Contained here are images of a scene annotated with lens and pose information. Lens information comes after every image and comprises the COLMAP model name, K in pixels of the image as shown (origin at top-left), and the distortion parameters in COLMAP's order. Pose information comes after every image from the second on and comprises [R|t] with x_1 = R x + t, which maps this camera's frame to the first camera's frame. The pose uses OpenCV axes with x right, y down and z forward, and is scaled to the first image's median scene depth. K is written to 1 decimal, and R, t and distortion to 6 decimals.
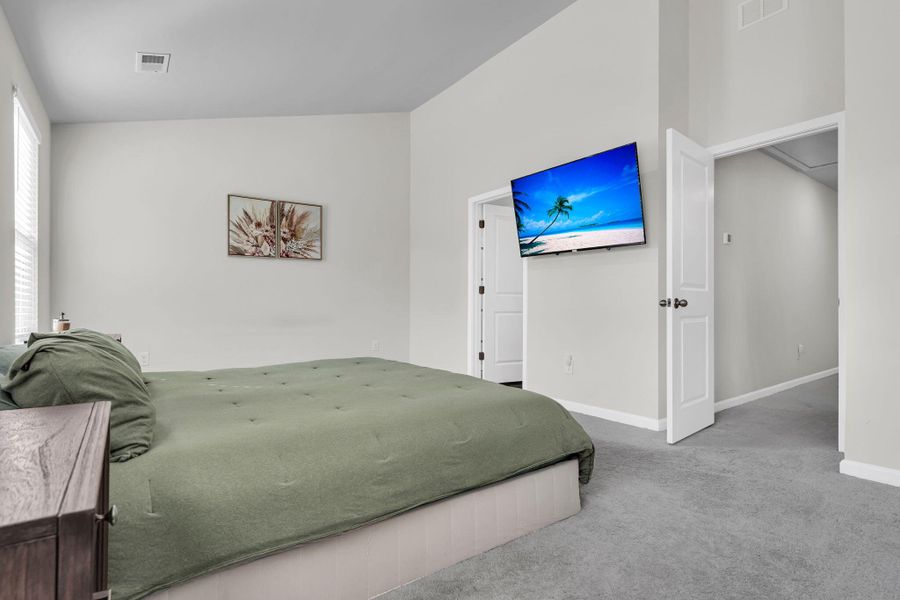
lens RADIAL K [[430.8, 0, 449.2], [0, 430.8, 302.8], [0, 0, 1]] dist [0.000246, -0.000033]
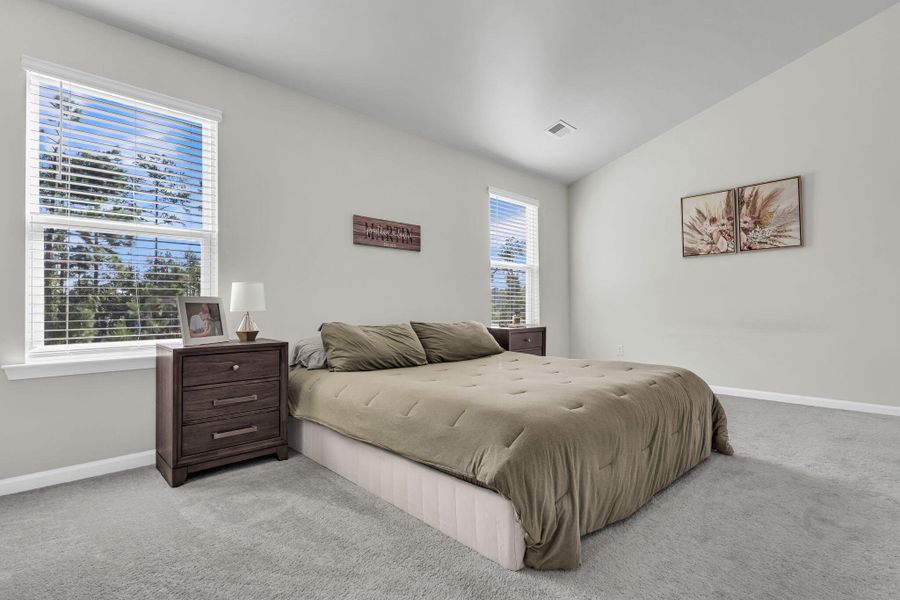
lens RADIAL K [[430.8, 0, 449.2], [0, 430.8, 302.8], [0, 0, 1]] dist [0.000246, -0.000033]
pose [[0.143620, -0.010050, -0.989582, 0.395573], [0.011010, 0.999903, -0.008557, 0.000158], [0.989572, -0.009666, 0.143717, 0.289789]]
